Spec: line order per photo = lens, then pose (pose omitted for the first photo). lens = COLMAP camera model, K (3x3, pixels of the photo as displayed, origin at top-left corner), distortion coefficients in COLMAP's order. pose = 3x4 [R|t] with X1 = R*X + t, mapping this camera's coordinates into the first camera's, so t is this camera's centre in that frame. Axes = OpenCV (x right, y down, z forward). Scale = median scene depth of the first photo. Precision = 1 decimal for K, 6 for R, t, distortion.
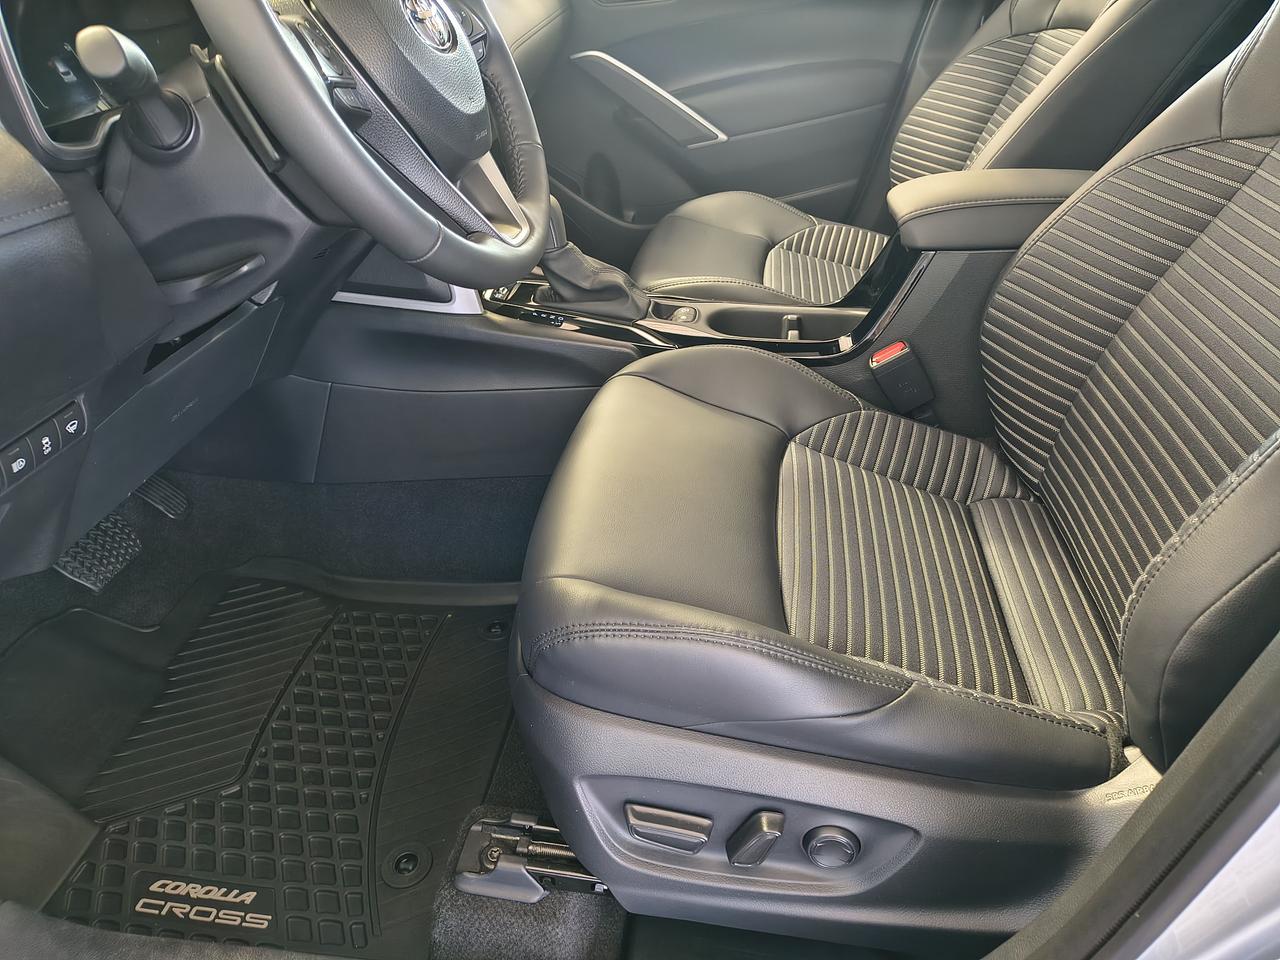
lens RADIAL K [[903.9, 0, 640.0], [0, 903.9, 480.0], [0, 0, 1]] dist [0.000735, 0.002071]
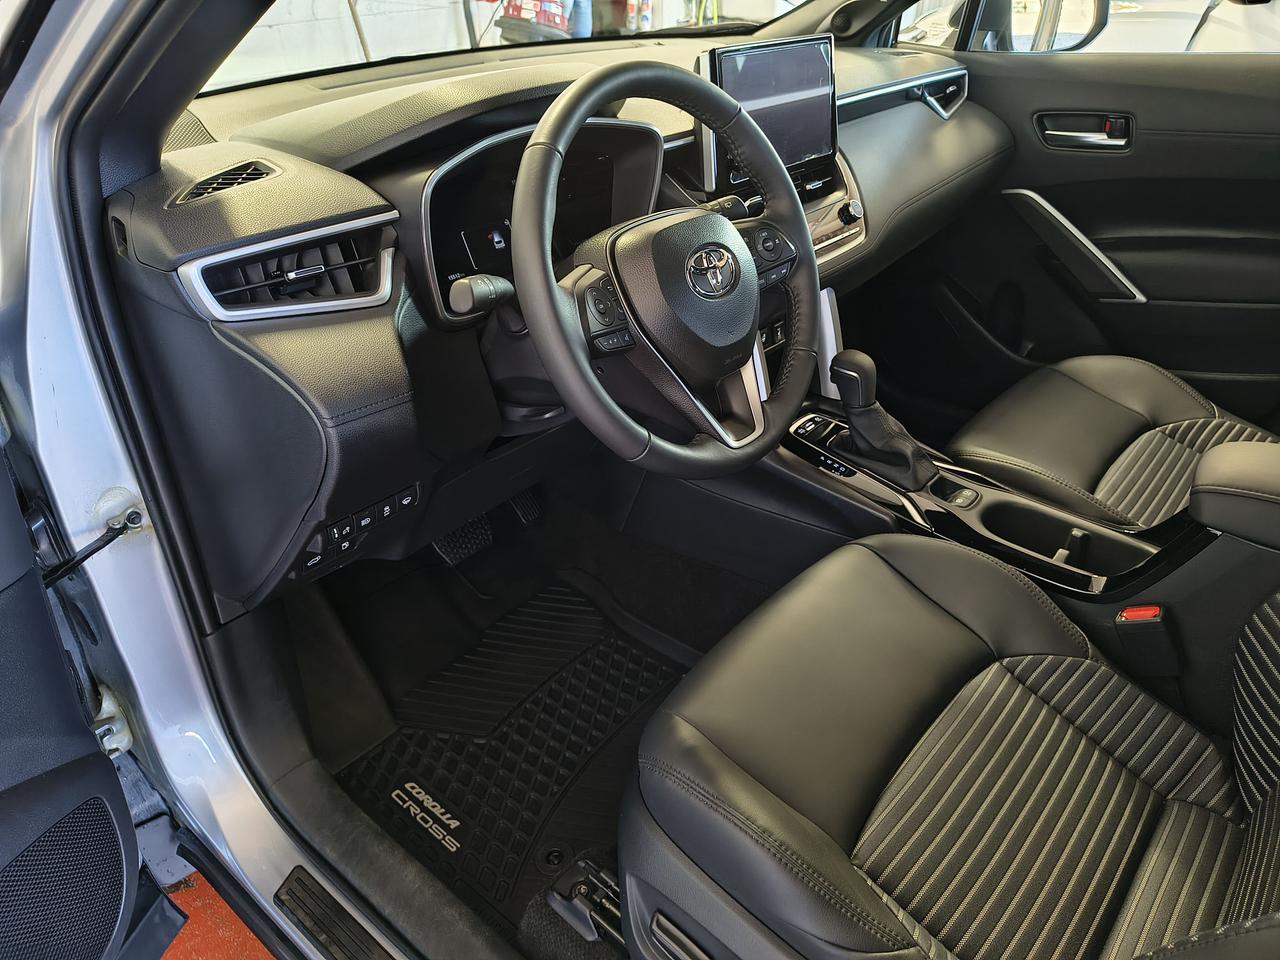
lens RADIAL K [[925.3, 0, 640.0], [0, 925.3, 480.0], [0, 0, 1]] dist [0.050371, -0.084489]
pose [[0.831722, 0.305770, -0.463403, 0.259398], [-0.295632, 0.950414, 0.096514, -0.222576], [0.469936, 0.056724, 0.880876, -0.125945]]
